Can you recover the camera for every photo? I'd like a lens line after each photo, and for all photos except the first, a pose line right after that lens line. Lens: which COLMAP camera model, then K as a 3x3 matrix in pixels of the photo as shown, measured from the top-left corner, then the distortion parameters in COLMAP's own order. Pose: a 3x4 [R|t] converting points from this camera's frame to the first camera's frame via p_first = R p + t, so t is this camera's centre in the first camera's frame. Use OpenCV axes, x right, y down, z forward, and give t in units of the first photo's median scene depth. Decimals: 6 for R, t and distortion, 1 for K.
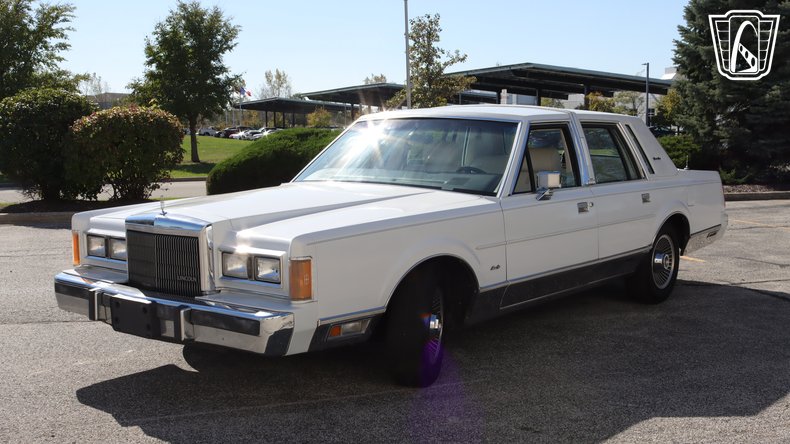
lens RADIAL K [[951.7, 0, 395.0], [0, 951.7, 222.0], [0, 0, 1]] dist [-0.079383, 0.051237]
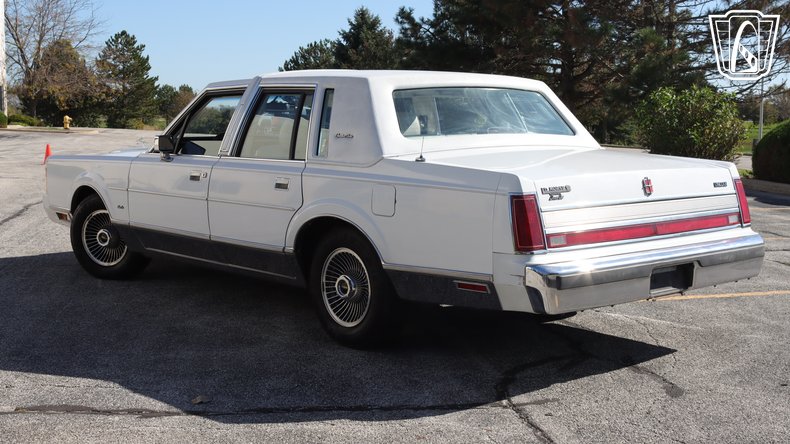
lens RADIAL K [[1056.1, 0, 395.0], [0, 1056.1, 222.0], [0, 0, 1]] dist [-0.049971, 0.070745]
pose [[-0.177203, 0.104929, -0.978565, 1.089800], [-0.102116, 0.986973, 0.124322, -0.110449], [0.978862, 0.121957, -0.164180, 1.233431]]
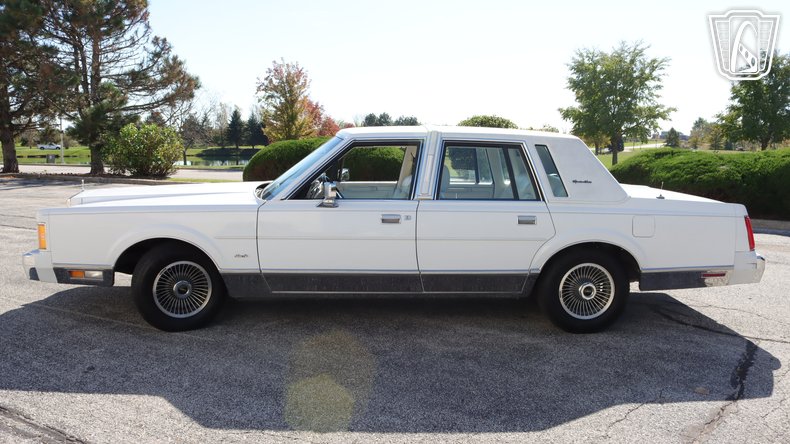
lens RADIAL K [[658.5, 0, 395.0], [0, 658.5, 222.0], [0, 0, 1]] dist [-0.173875, 0.169448]
pose [[0.660176, 0.108390, -0.743249, 0.673855], [-0.093726, 0.993687, 0.061661, -0.052070], [0.745240, 0.028955, 0.666168, 0.453550]]
